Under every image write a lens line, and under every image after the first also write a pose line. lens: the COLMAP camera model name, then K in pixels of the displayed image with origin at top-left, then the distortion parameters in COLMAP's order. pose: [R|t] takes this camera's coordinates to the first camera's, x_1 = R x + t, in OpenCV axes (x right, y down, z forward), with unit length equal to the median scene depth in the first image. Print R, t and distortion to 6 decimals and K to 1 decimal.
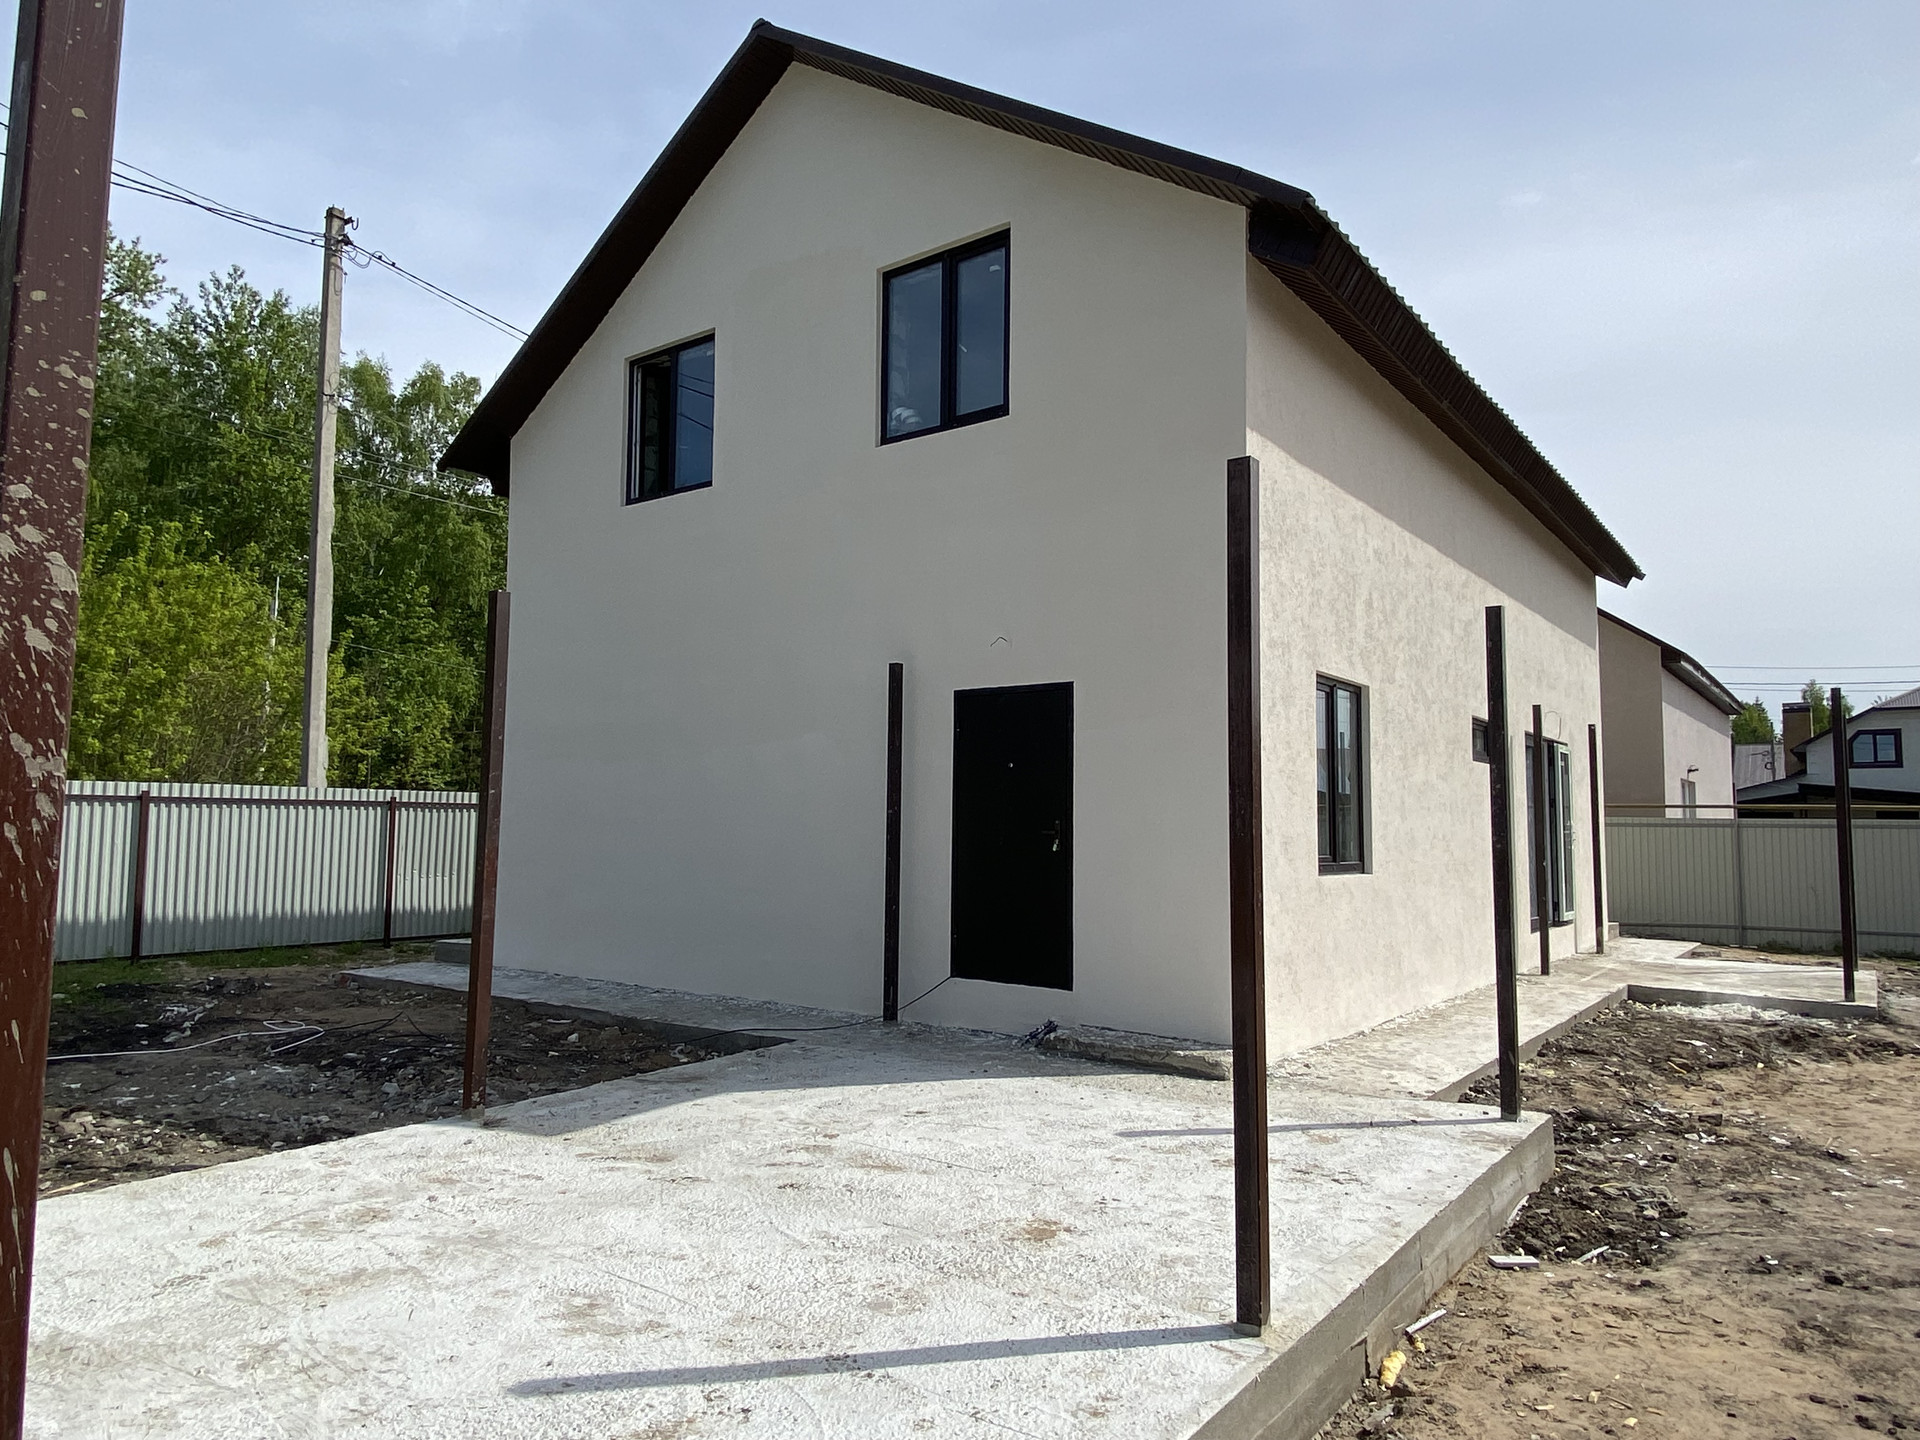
lens RADIAL K [[1202.8, 0, 963.5], [0, 1202.8, 728.8], [0, 0, 1]] dist [0.029089, -0.044134]
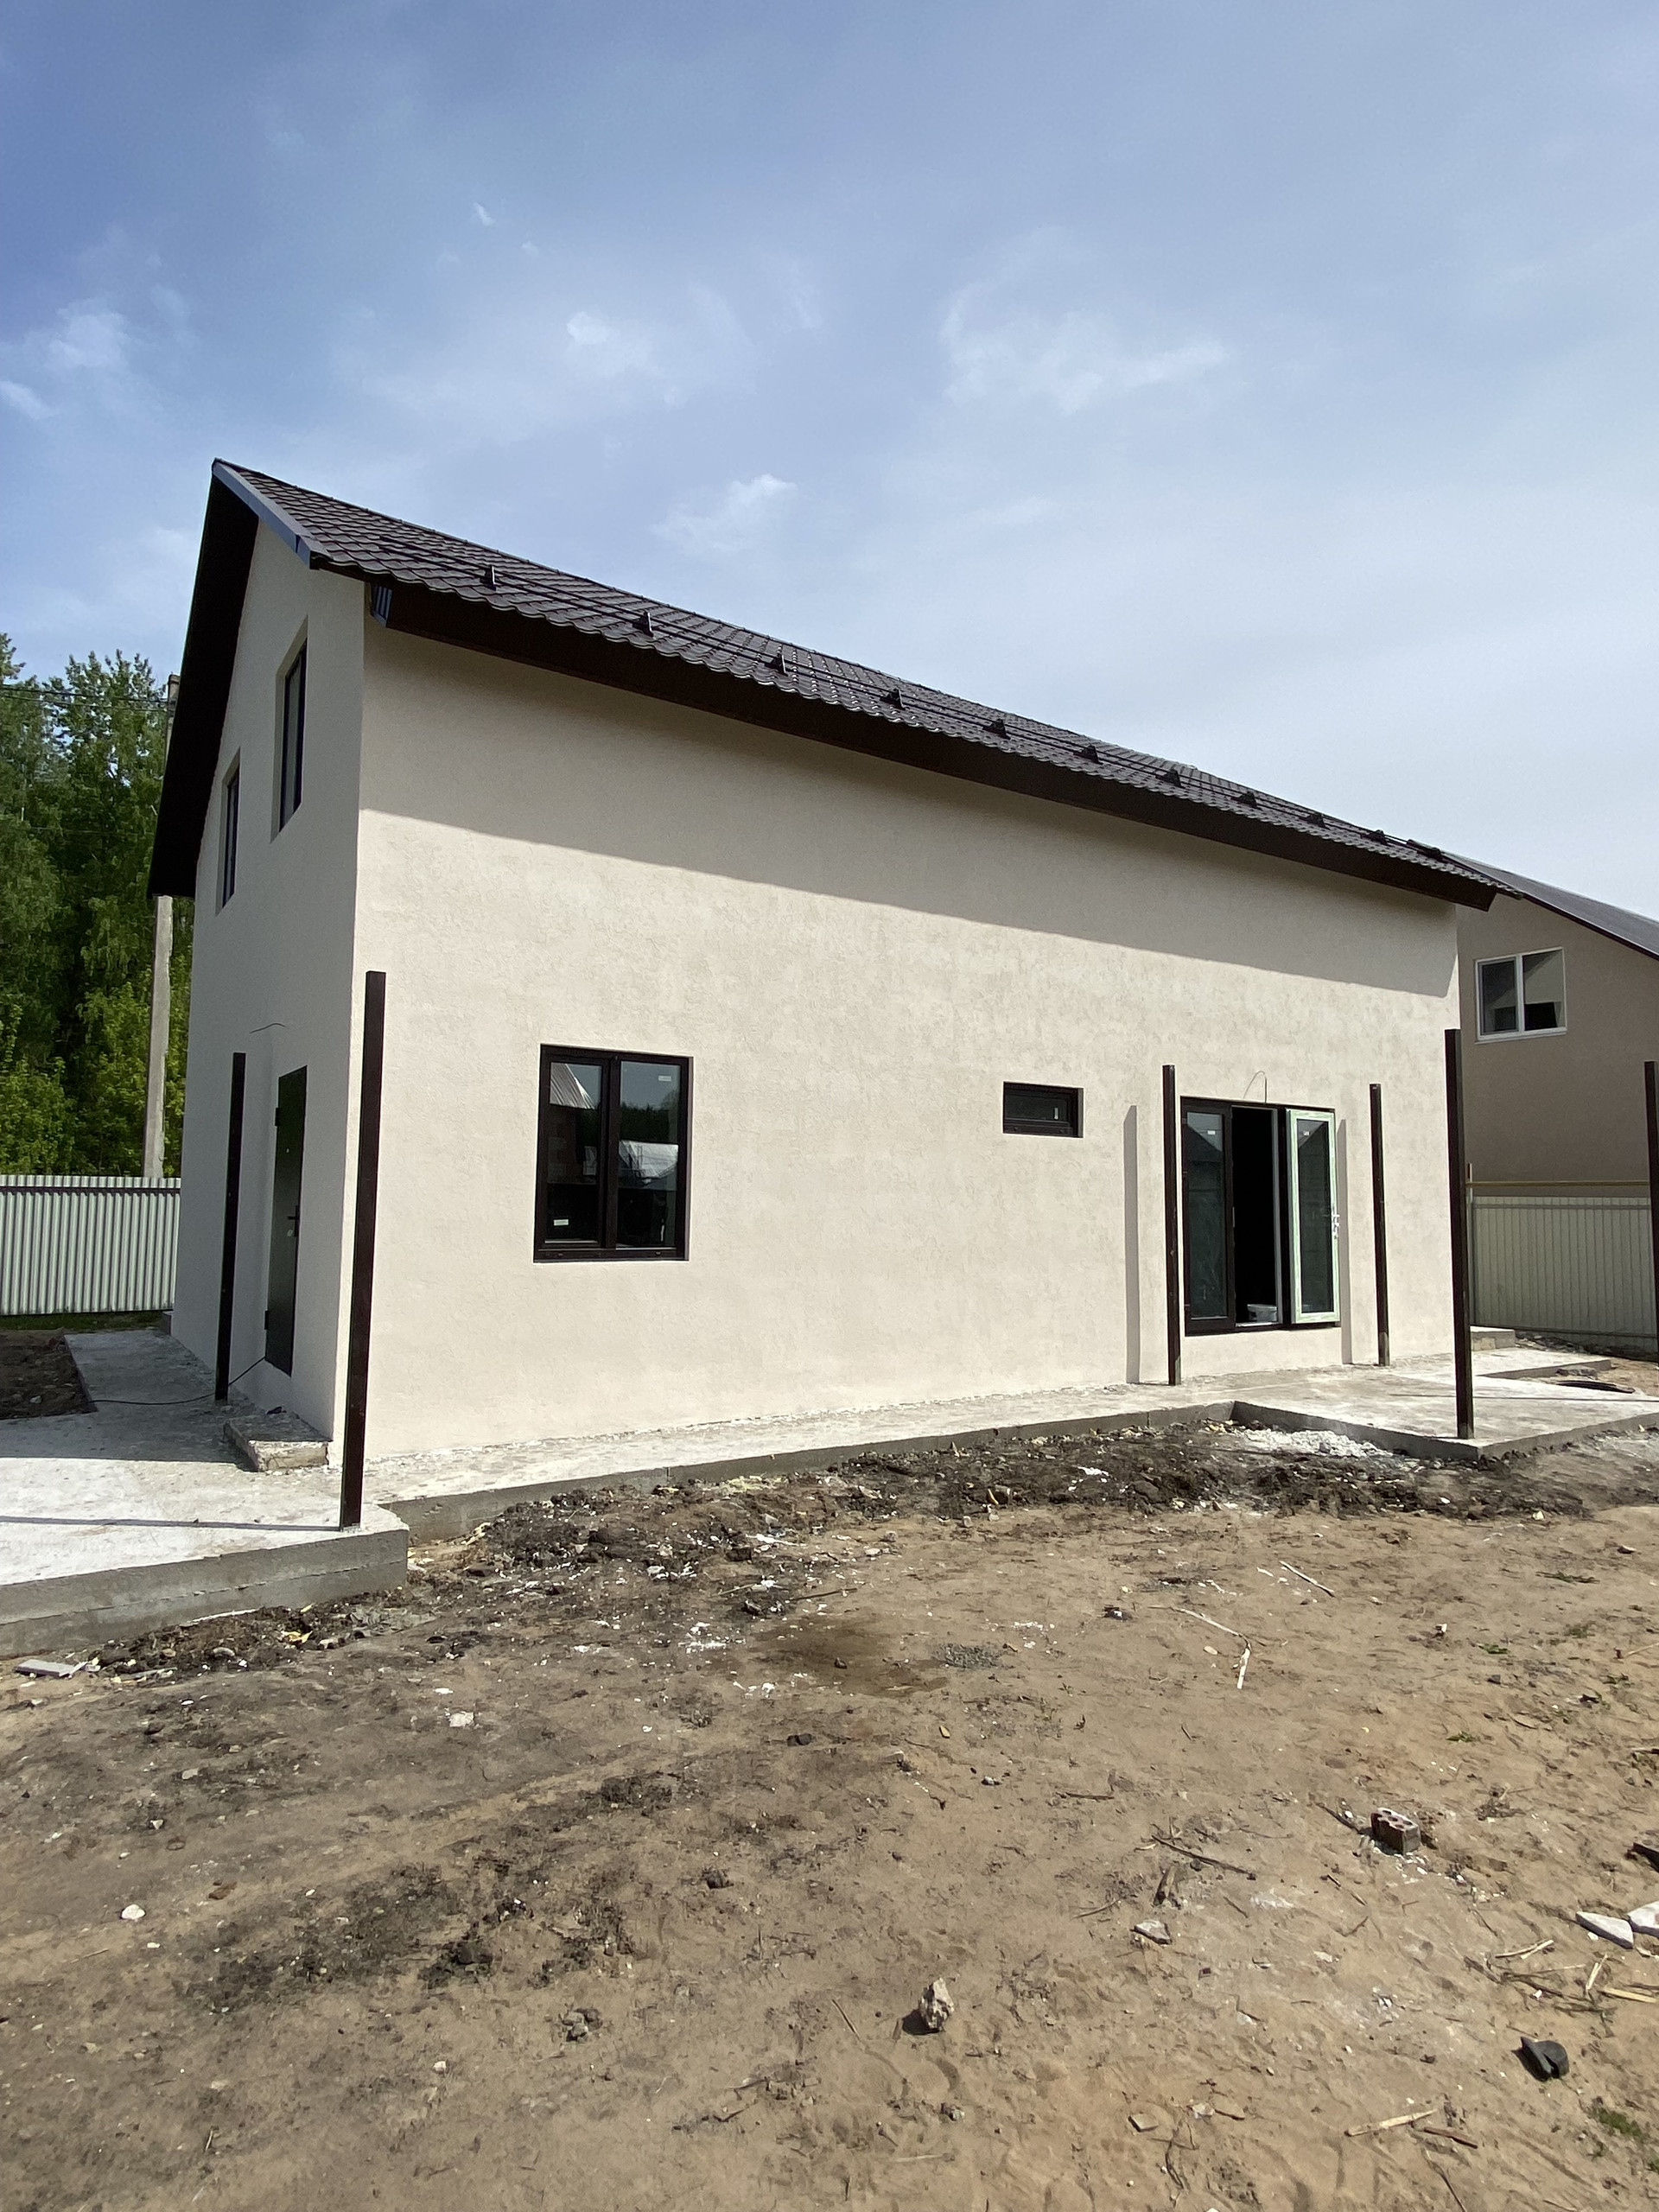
lens RADIAL K [[1246.7, 0, 829.5], [0, 1246.7, 1106.0], [0, 0, 1]] dist [-0.025174, 0.000104]
pose [[0.943880, -0.030350, -0.328892, 4.020087], [0.028858, 0.999539, -0.009418, 0.090013], [0.329027, -0.000602, 0.944320, 0.867140]]
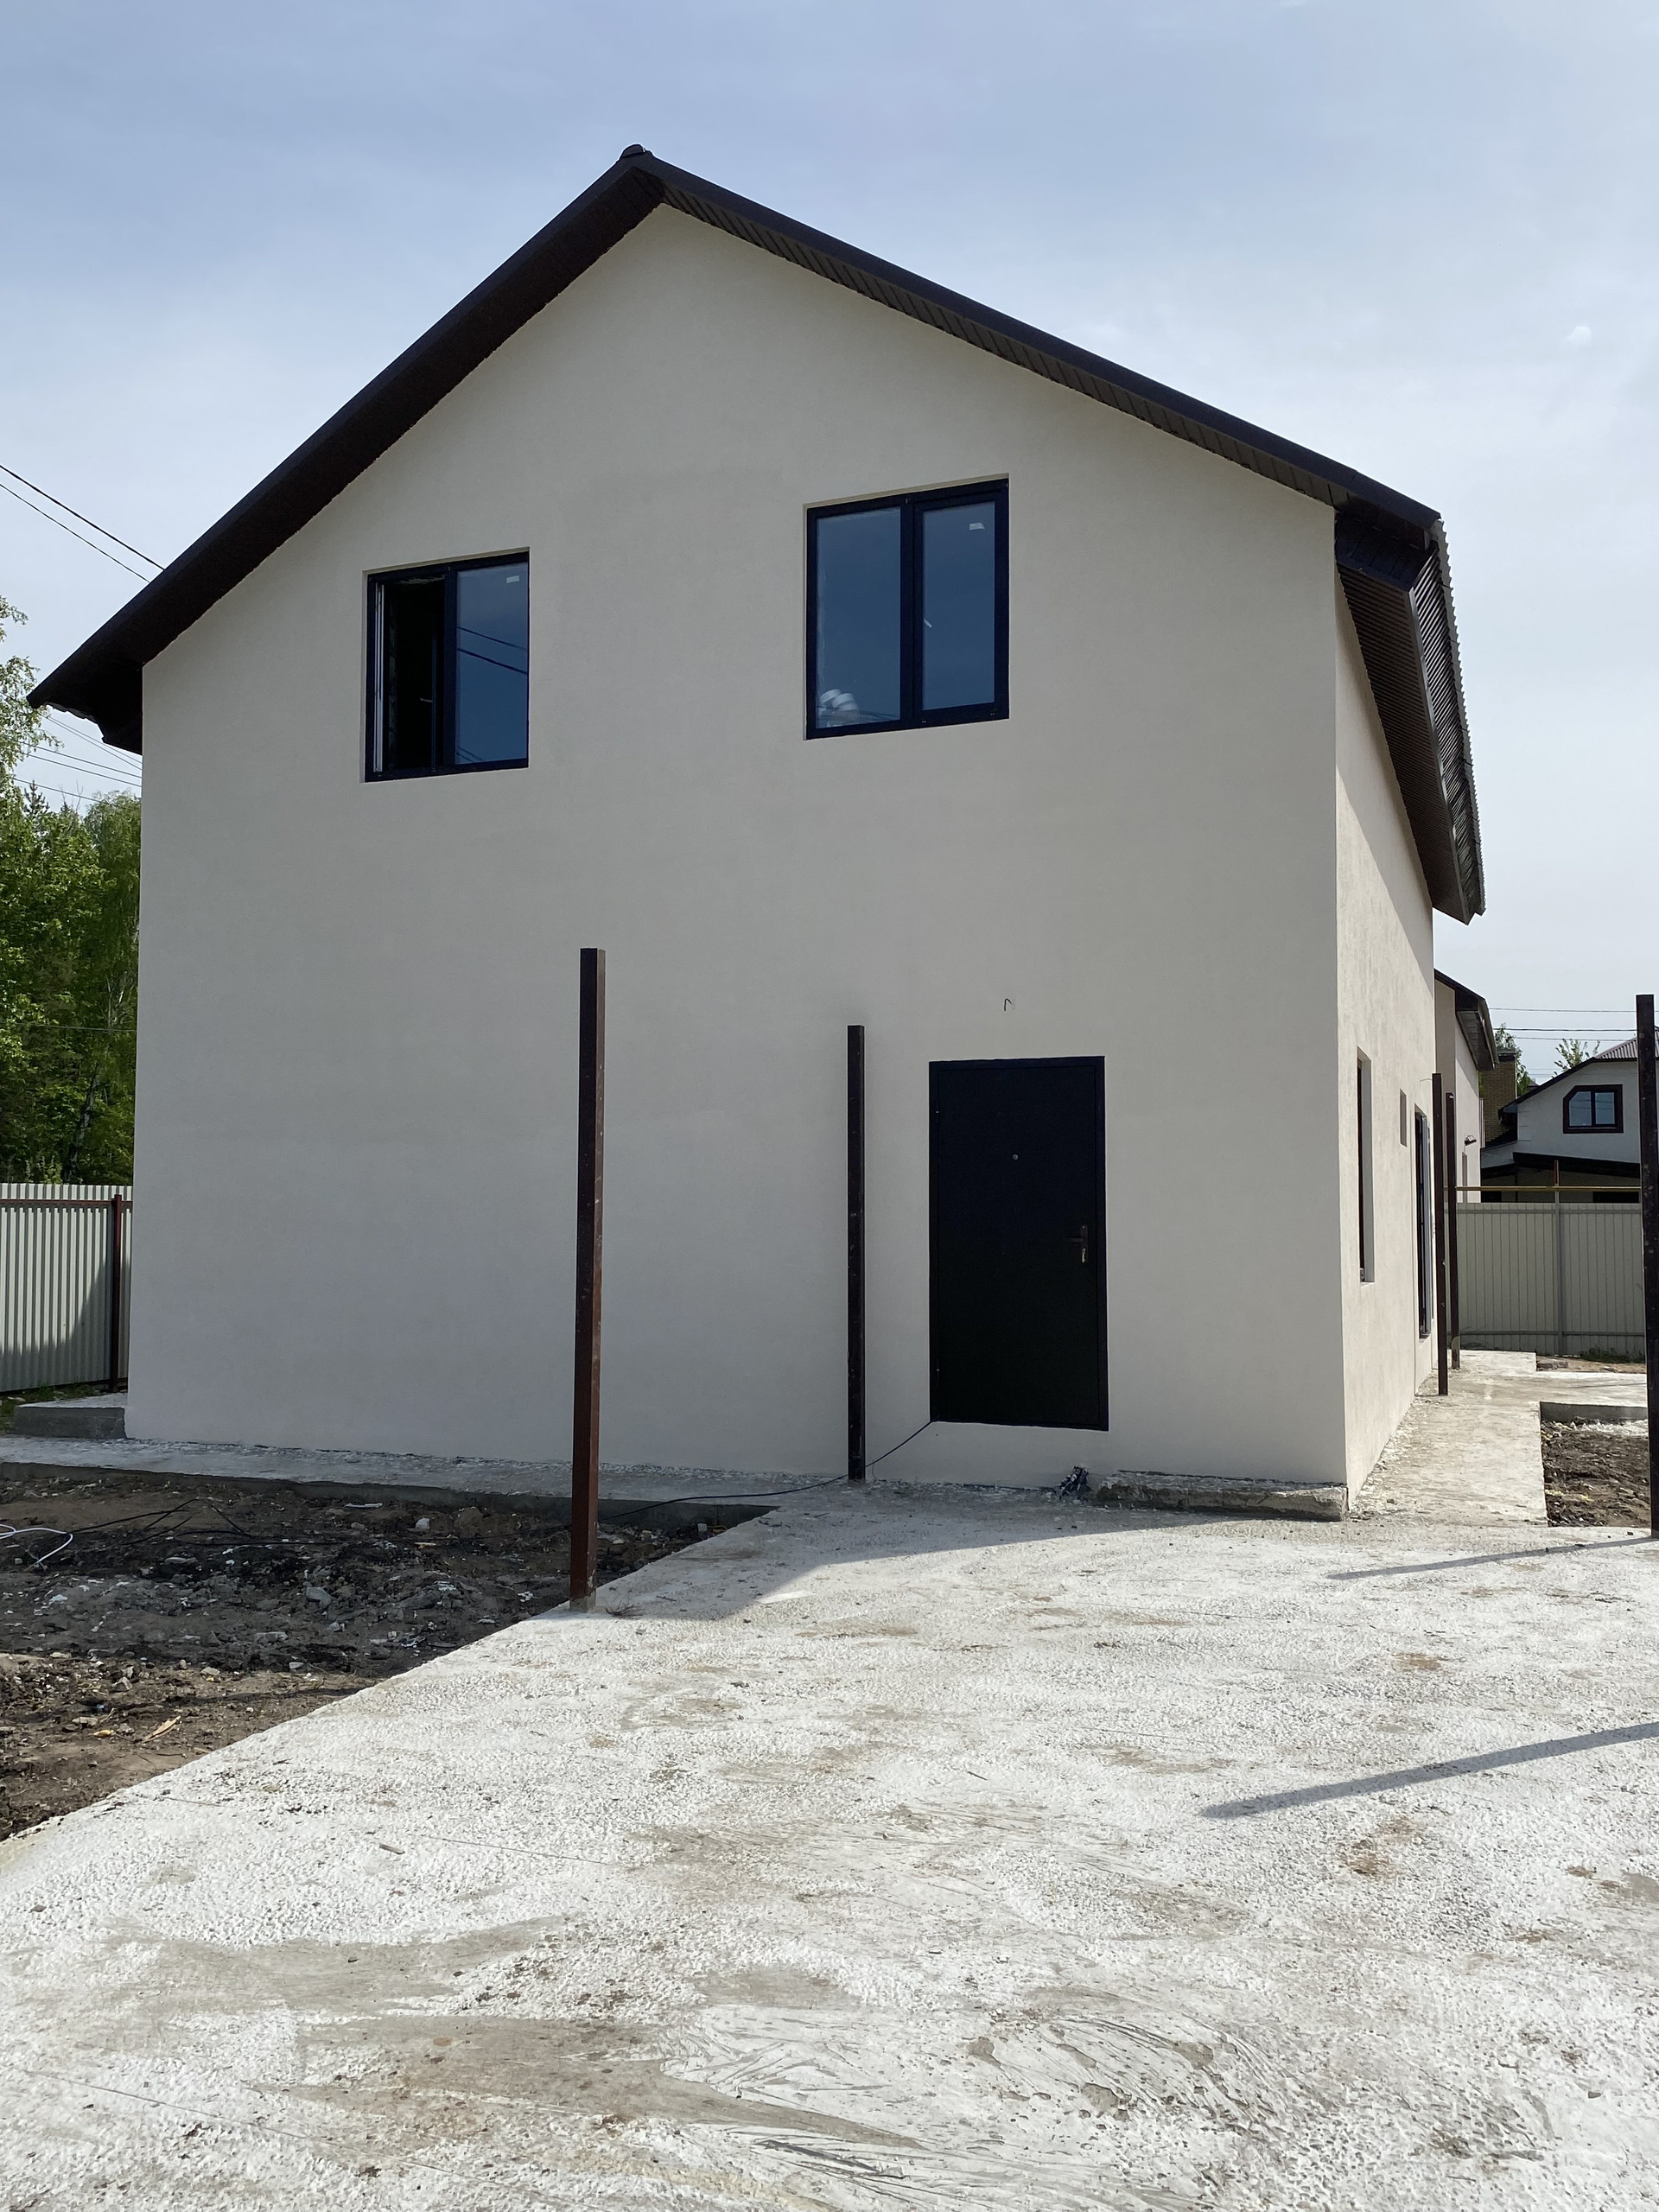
lens RADIAL K [[1808.3, 0, 829.5], [0, 1808.3, 1106.0], [0, 0, 1]] dist [0.003533, -0.007579]
pose [[0.962084, 0.009364, 0.272591, -0.401178], [-0.014896, 0.999723, 0.018233, -0.023382], [-0.272345, -0.021602, 0.961957, -0.127105]]
